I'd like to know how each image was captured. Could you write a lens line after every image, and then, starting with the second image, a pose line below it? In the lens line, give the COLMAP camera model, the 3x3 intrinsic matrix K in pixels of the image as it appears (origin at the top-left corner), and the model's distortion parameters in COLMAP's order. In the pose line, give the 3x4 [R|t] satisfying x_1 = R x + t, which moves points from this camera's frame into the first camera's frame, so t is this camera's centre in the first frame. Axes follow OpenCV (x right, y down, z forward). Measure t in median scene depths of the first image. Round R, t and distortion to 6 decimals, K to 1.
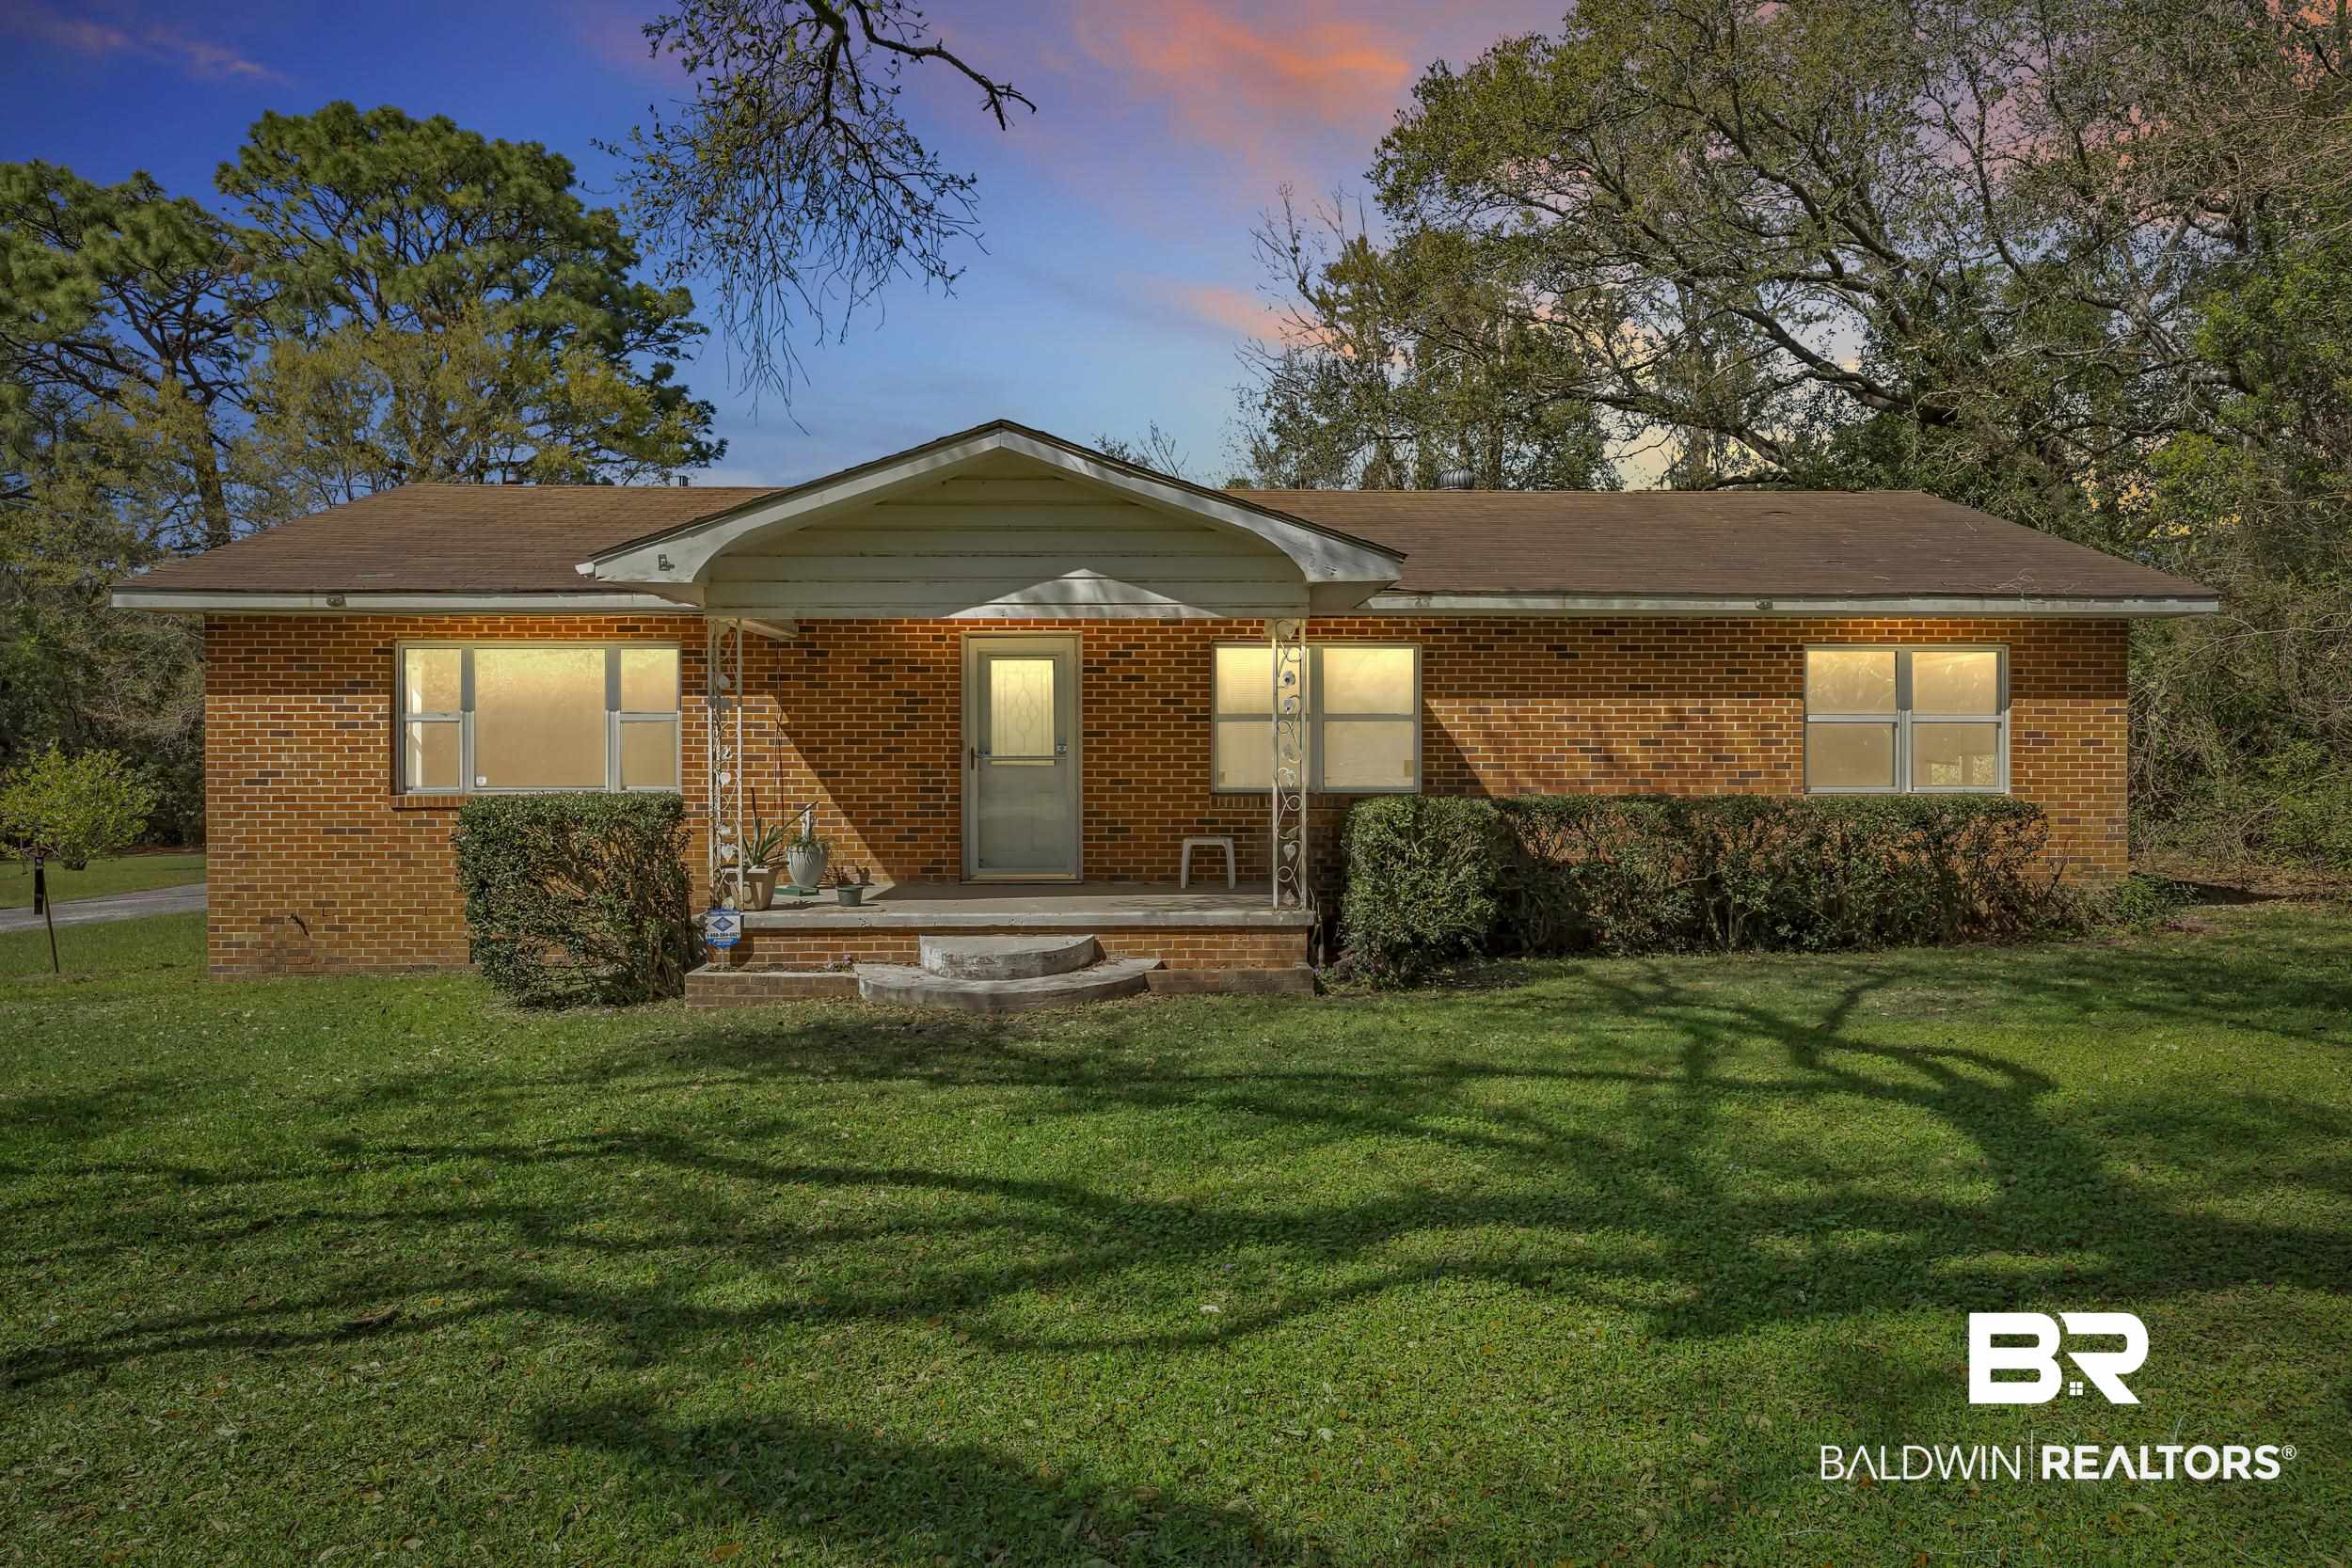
lens RADIAL K [[1546.9, 0, 1182.7], [0, 1546.9, 785.3], [0, 0, 1]] dist [0.001650, -0.004166]
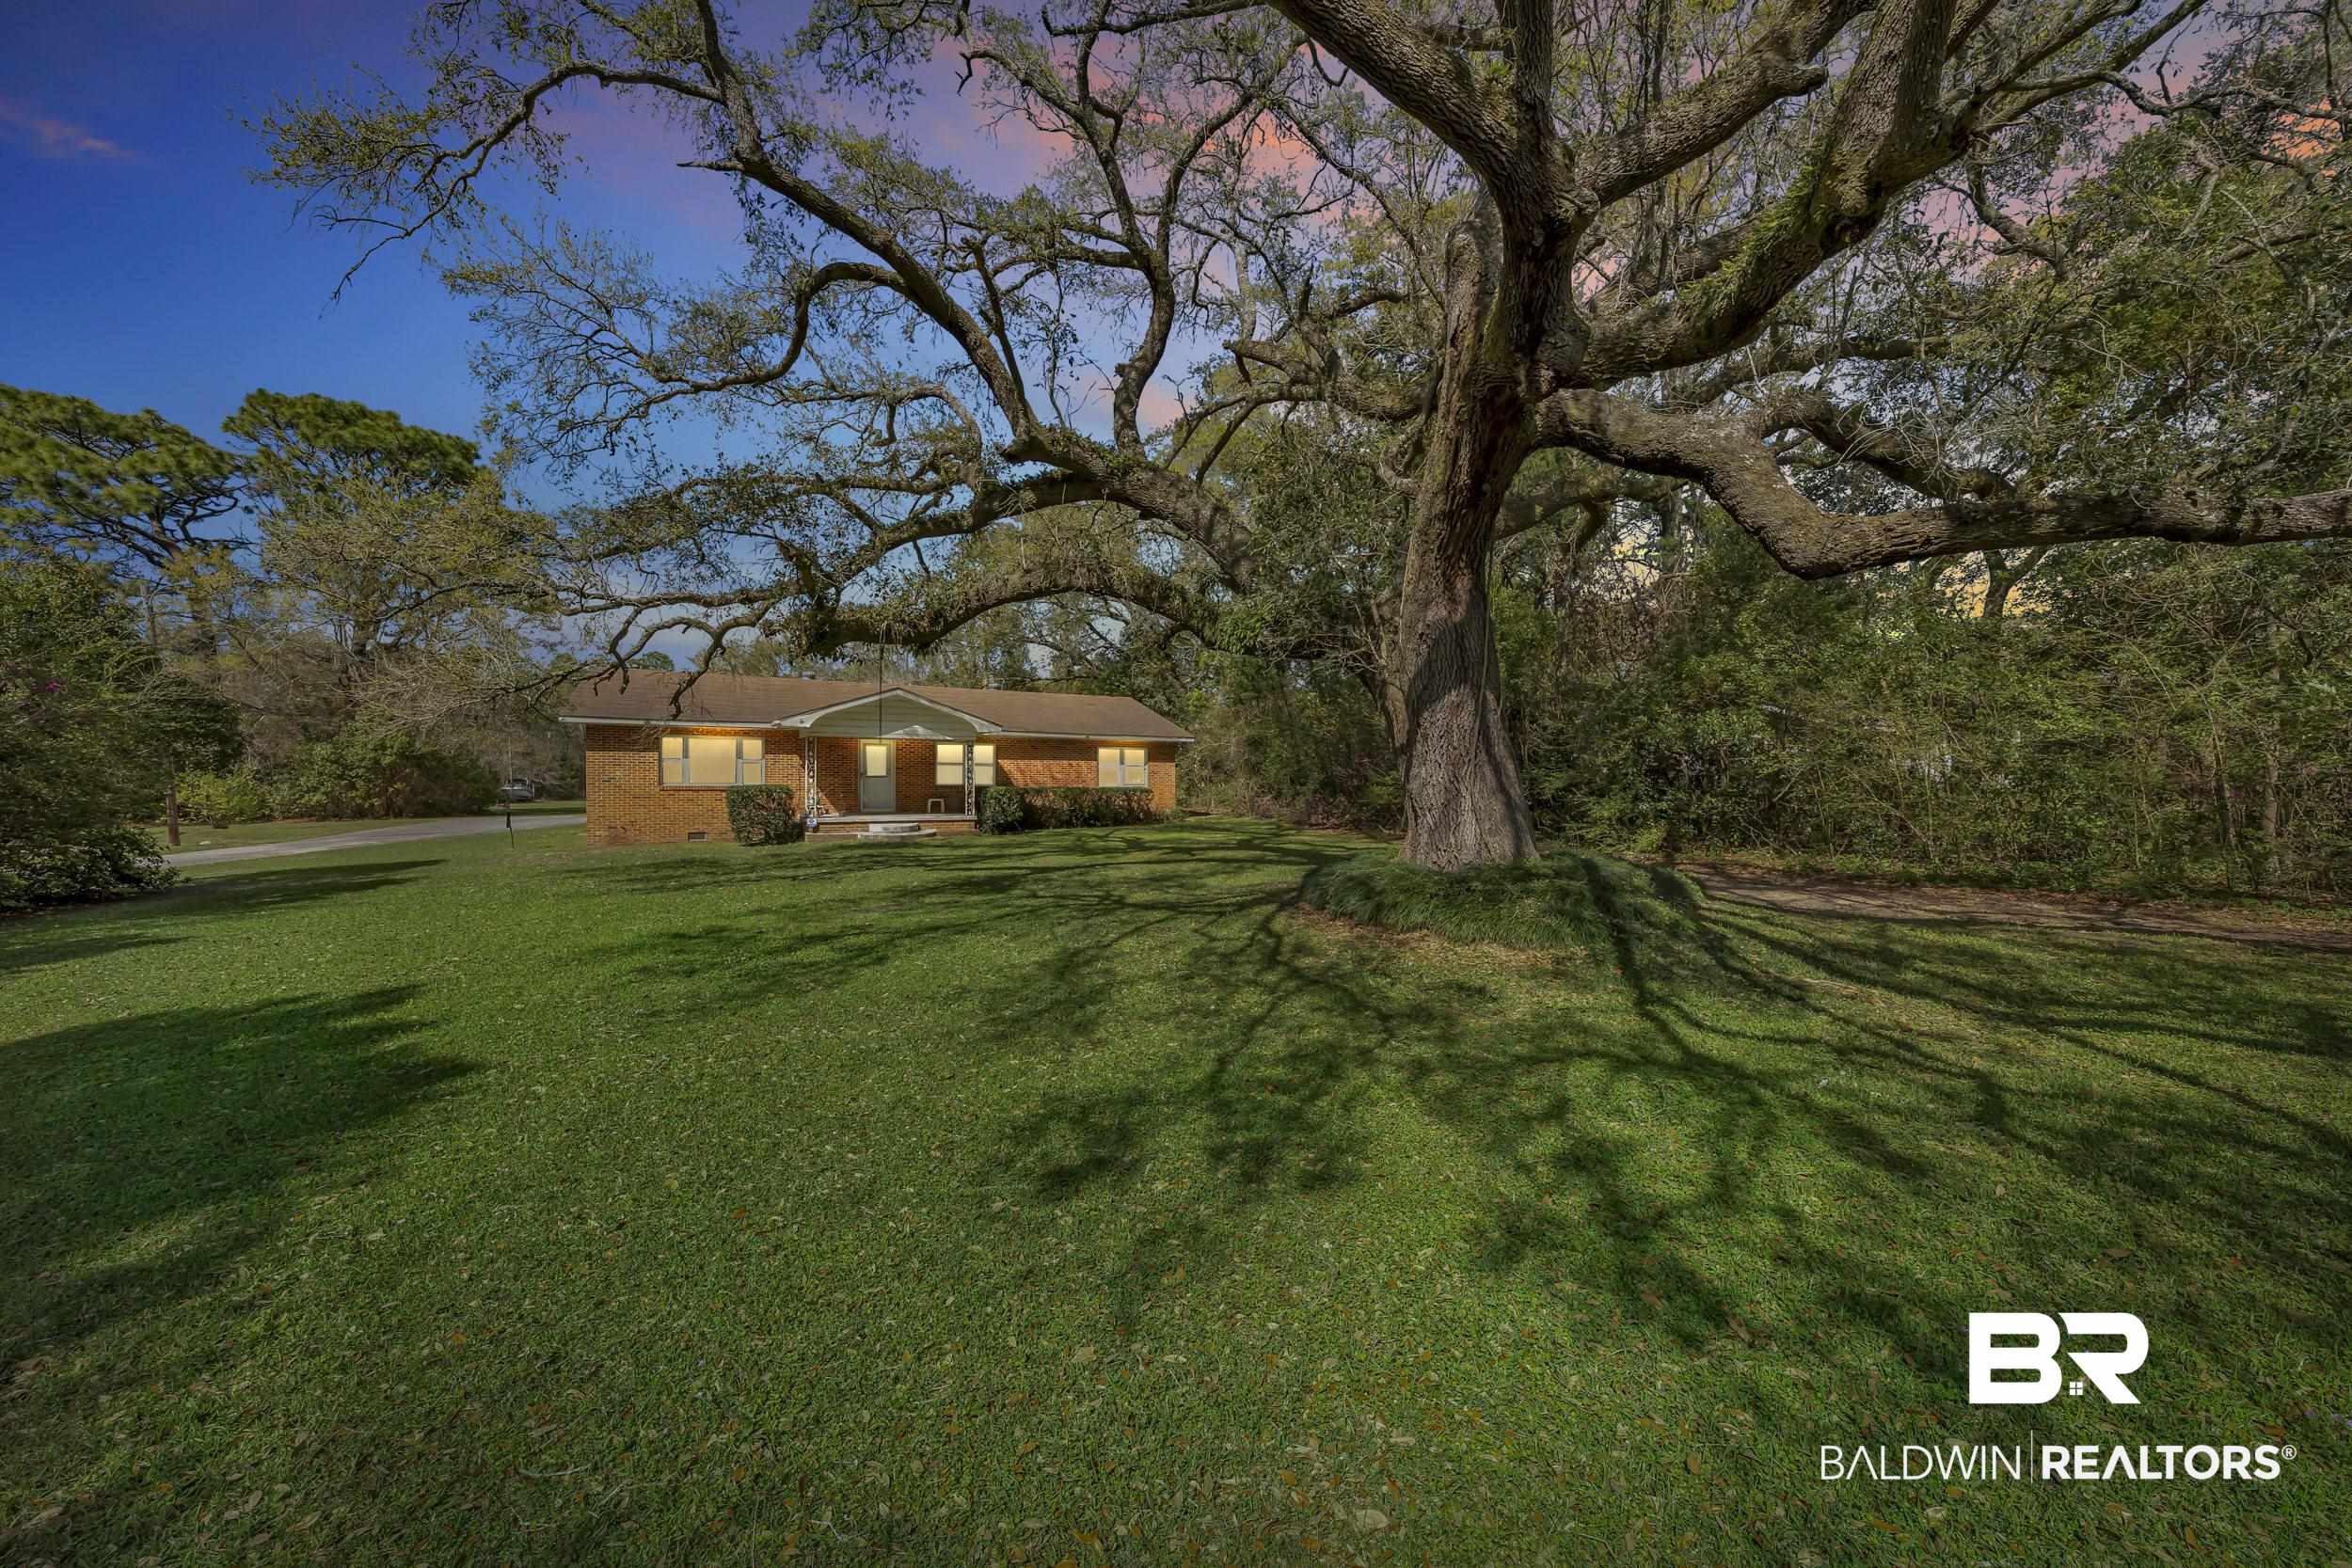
lens RADIAL K [[1058.1, 0, 1184.5], [0, 1058.1, 785.9], [0, 0, 1]] dist [-0.000161, 0.000468]
pose [[0.905051, 0.003744, 0.425286, -0.508595], [0.000699, 0.999947, -0.010291, 0.030732], [-0.425302, 0.009611, 0.905001, -1.434367]]
